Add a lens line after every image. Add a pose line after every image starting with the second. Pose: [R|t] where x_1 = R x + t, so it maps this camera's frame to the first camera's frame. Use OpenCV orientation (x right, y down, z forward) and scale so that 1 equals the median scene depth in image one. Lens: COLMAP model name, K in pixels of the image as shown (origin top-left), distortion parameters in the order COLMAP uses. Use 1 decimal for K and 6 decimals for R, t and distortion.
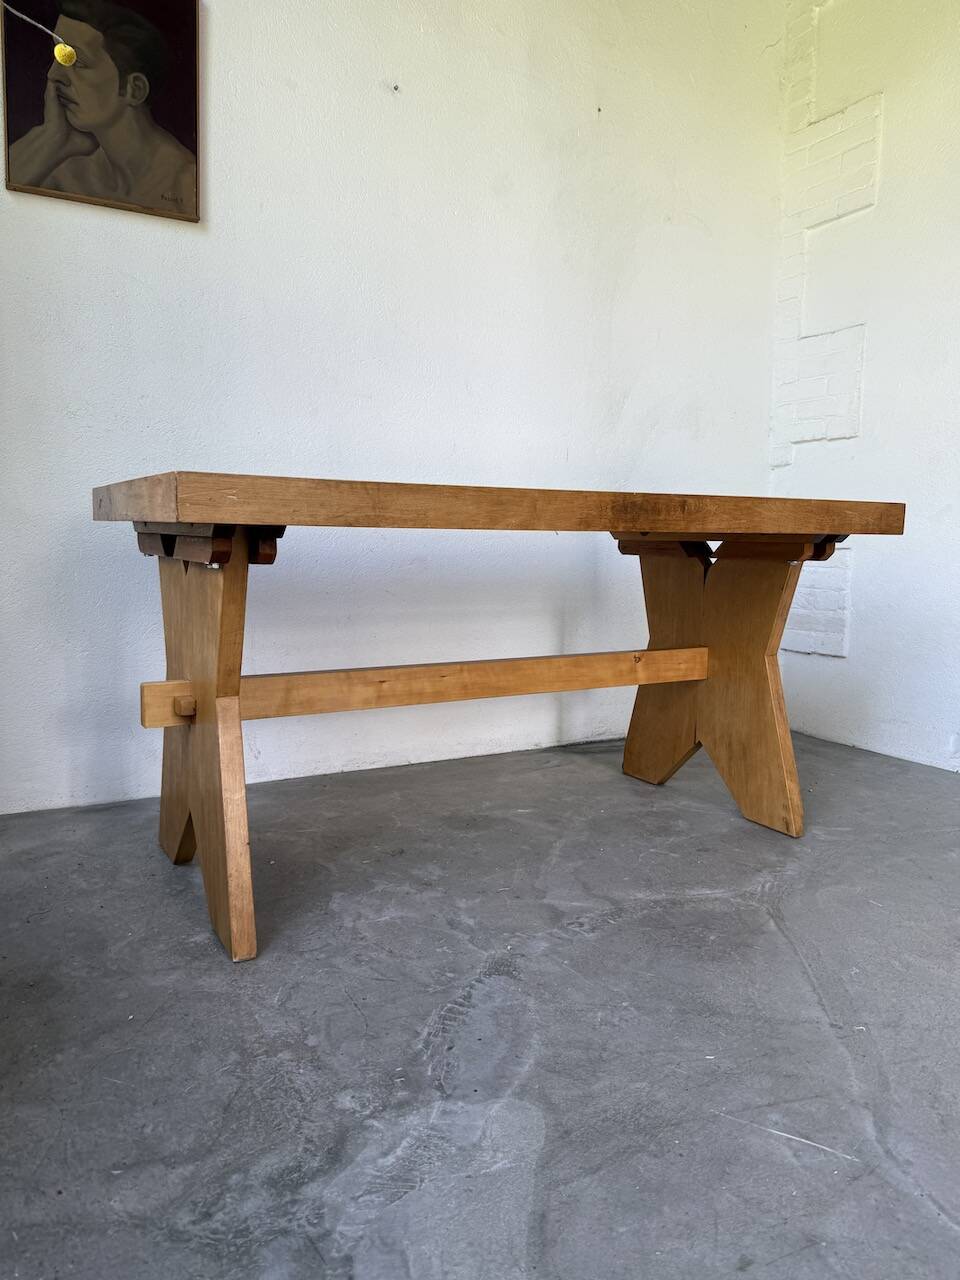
lens RADIAL K [[908.4, 0, 474.7], [0, 908.4, 643.7], [0, 0, 1]] dist [0.011135, -0.020205]
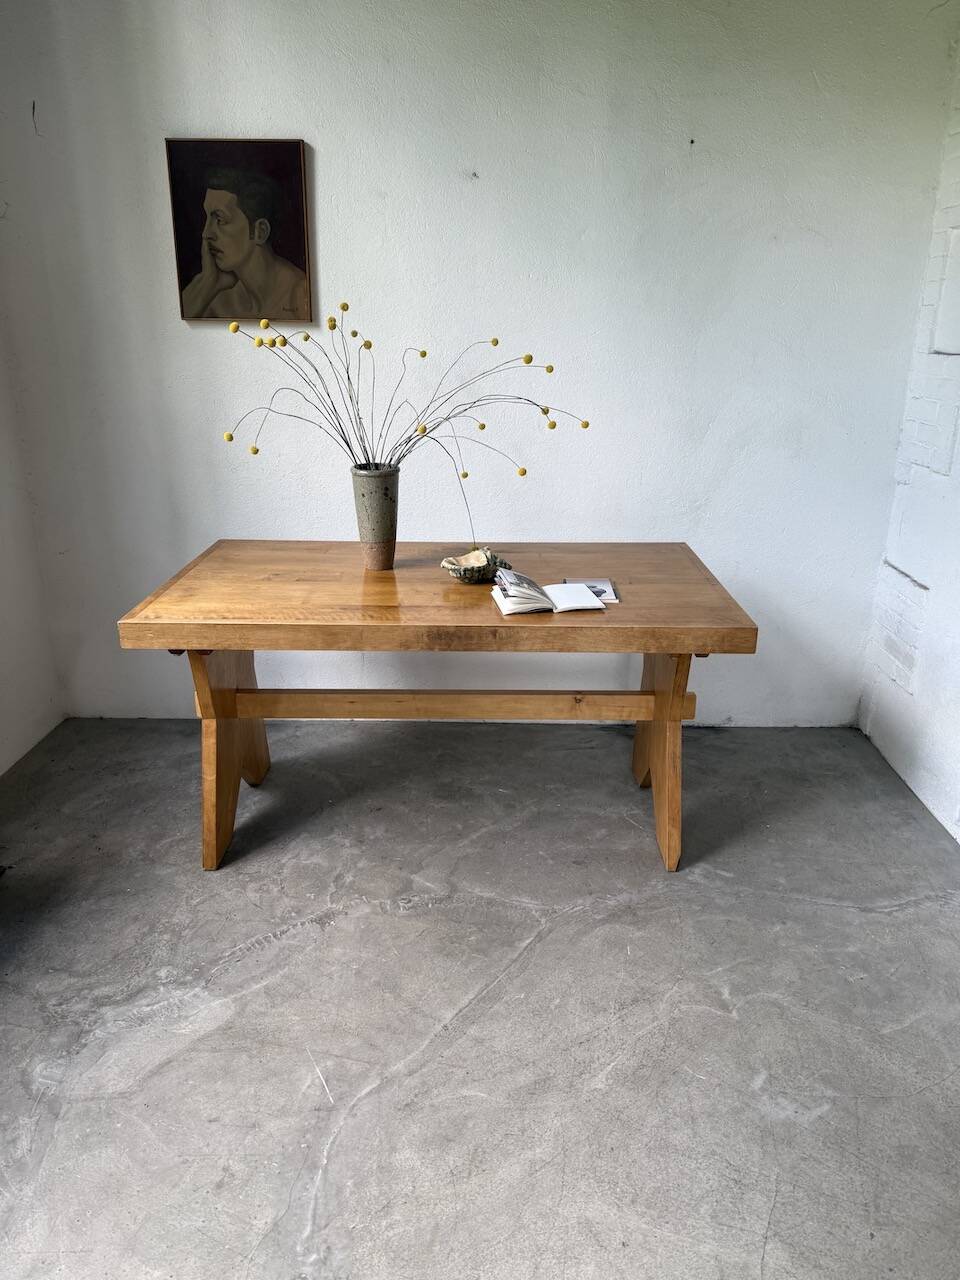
lens RADIAL K [[908.4, 0, 484.8], [0, 908.4, 640.4], [0, 0, 1]] dist [0.011135, -0.020205]
pose [[0.867156, 0.157873, -0.472352, 0.865085], [-0.053937, 0.972620, 0.226058, -0.451692], [0.495107, -0.170550, 0.851928, -0.126765]]
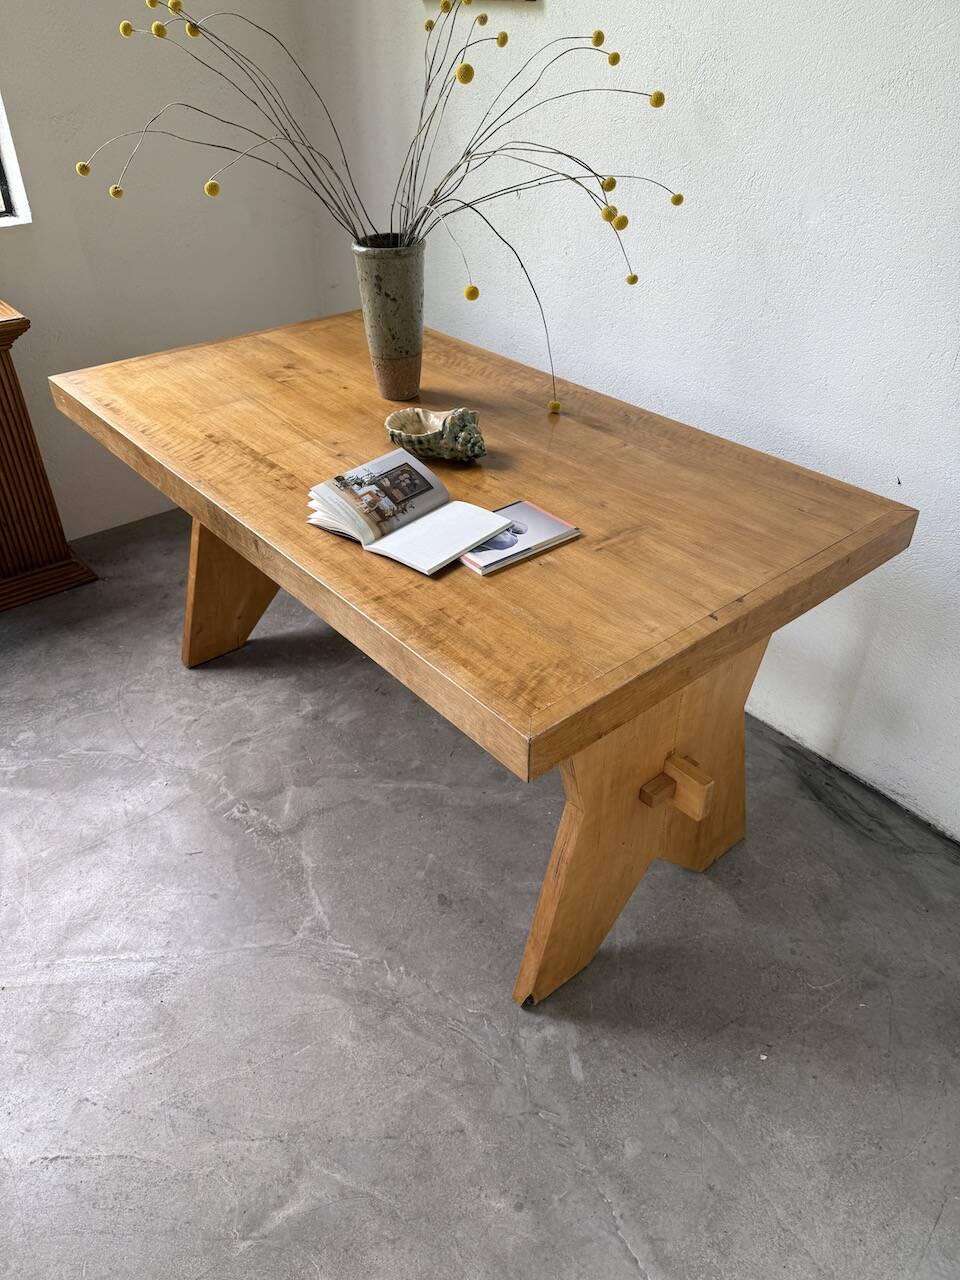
lens RADIAL K [[908.4, 0, 483.3], [0, 908.4, 638.5], [0, 0, 1]] dist [0.011135, -0.020205]
pose [[0.188709, 0.555083, -0.810106, 1.040594], [-0.125031, 0.831794, 0.540819, -0.583288], [0.974041, -0.000769, 0.226369, 1.049827]]
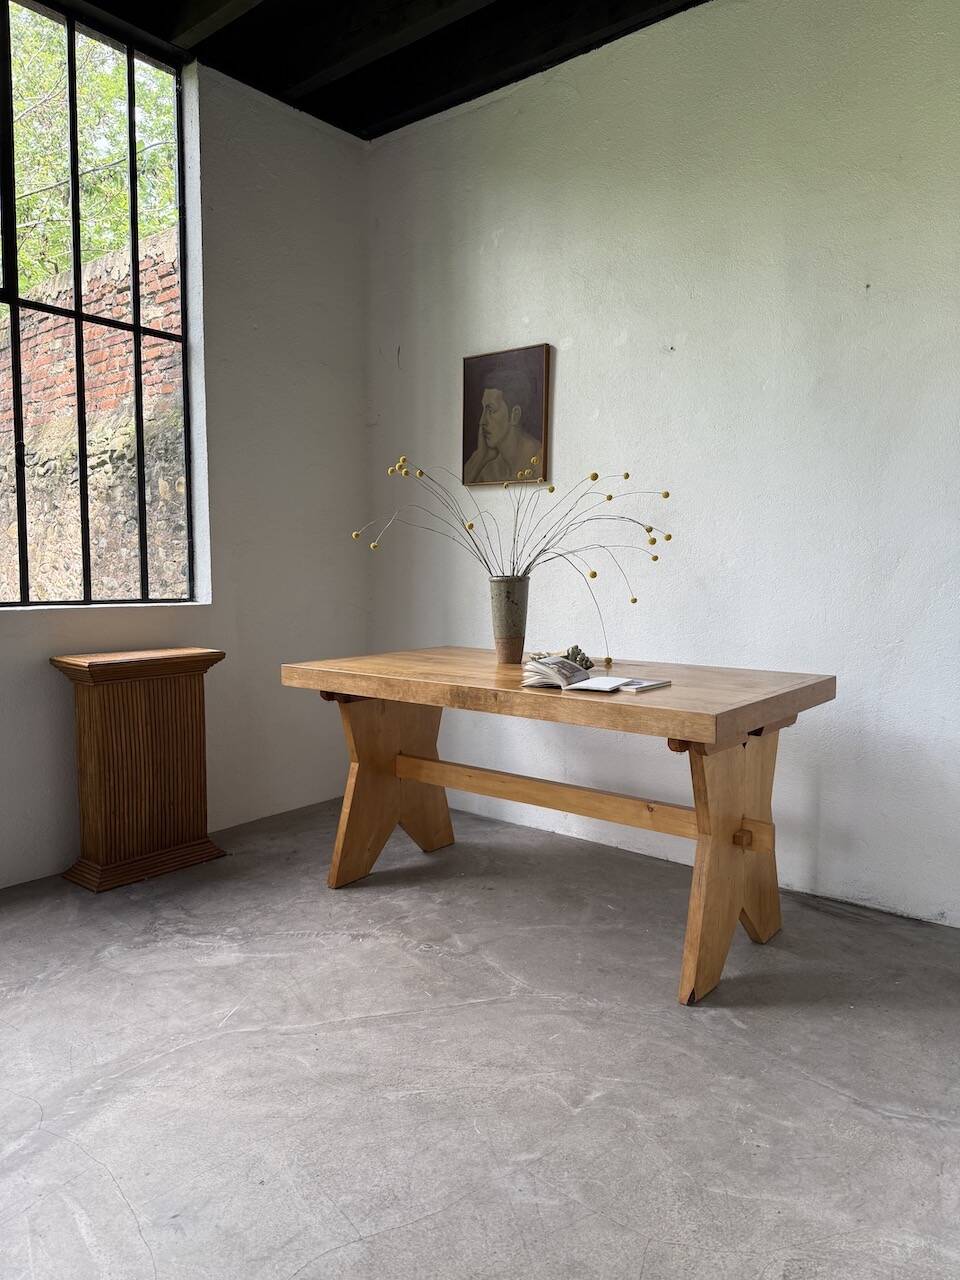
lens RADIAL K [[908.4, 0, 480.5], [0, 908.4, 625.4], [0, 0, 1]] dist [0.011135, -0.020205]
pose [[0.377733, 0.052028, -0.924451, 1.632331], [-0.112511, 0.993601, 0.009947, -0.289123], [0.919053, 0.100254, 0.381170, 0.415538]]
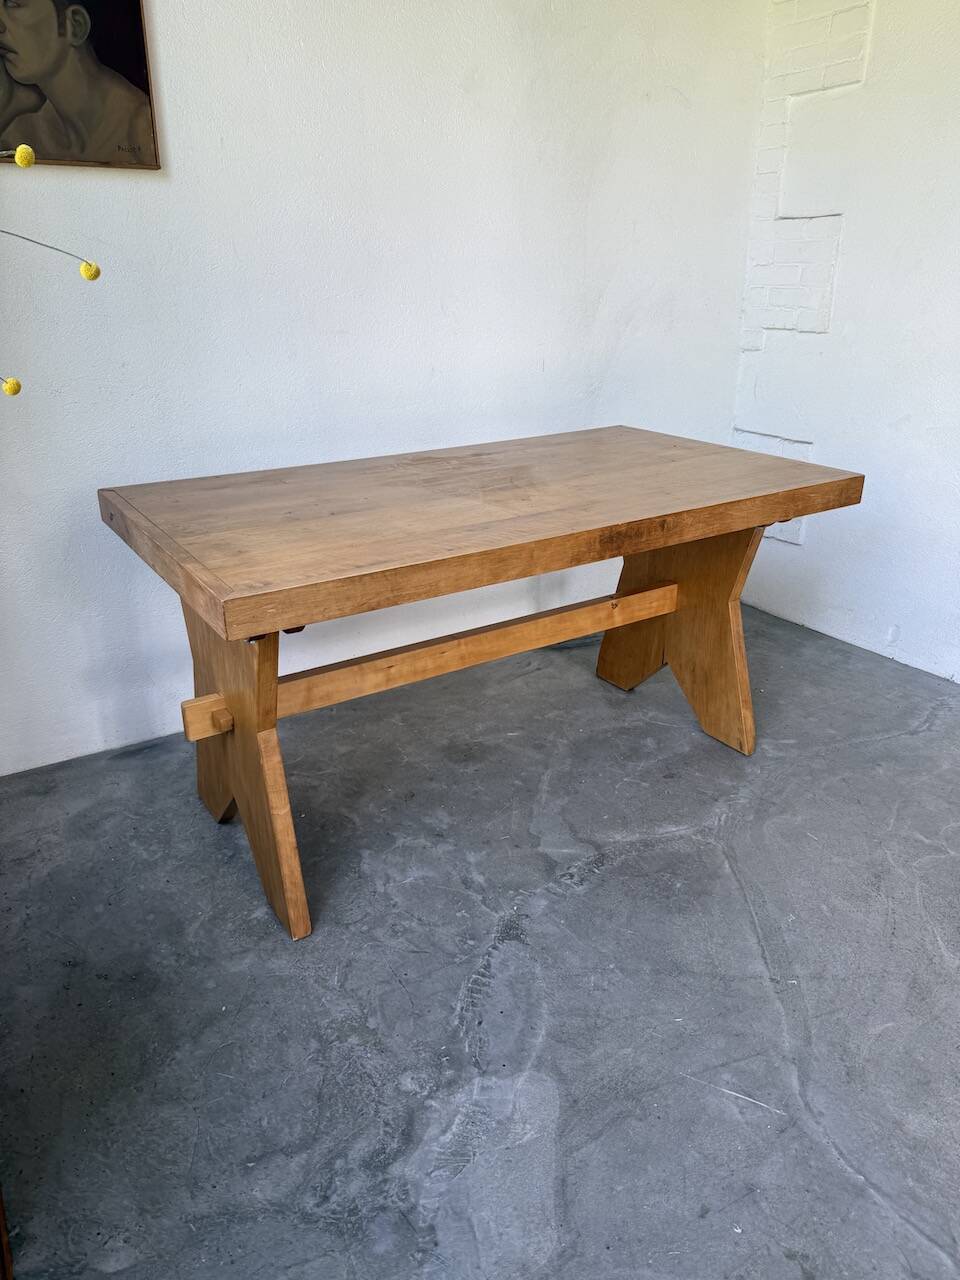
lens RADIAL K [[908.4, 0, 476.6], [0, 908.4, 635.7], [0, 0, 1]] dist [0.011135, -0.020205]
pose [[0.998111, -0.042342, 0.044512, -0.050666], [0.029174, 0.964324, 0.263113, -0.327528], [-0.054065, -0.261317, 0.963738, -0.078497]]
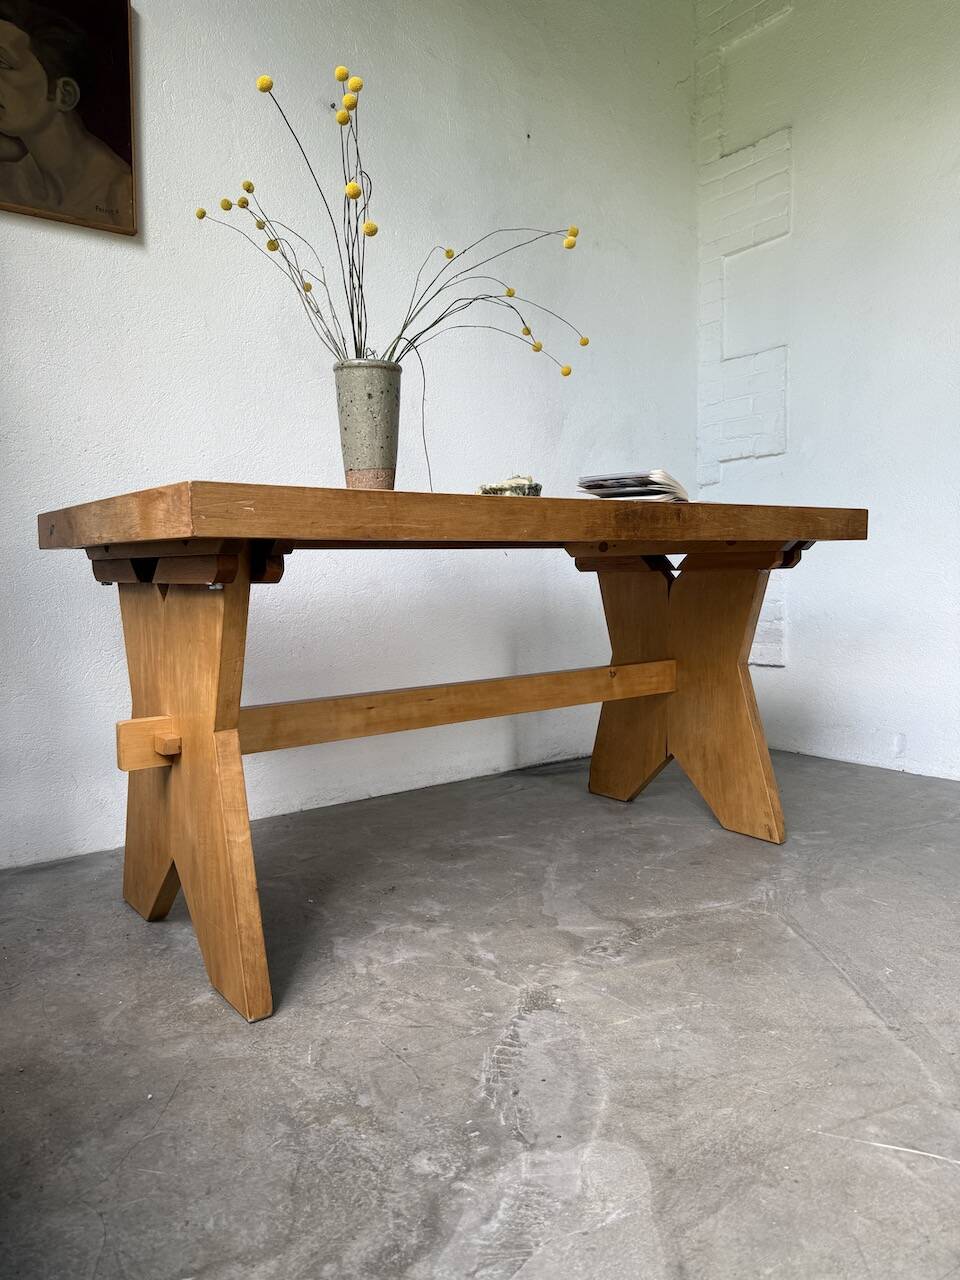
lens RADIAL K [[908.4, 0, 476.1], [0, 908.4, 637.4], [0, 0, 1]] dist [0.011135, -0.020205]
pose [[0.990794, -0.042398, 0.128570, -0.127573], [0.047947, 0.998034, -0.040375, 0.013384], [-0.126606, 0.046168, 0.990878, 0.051632]]
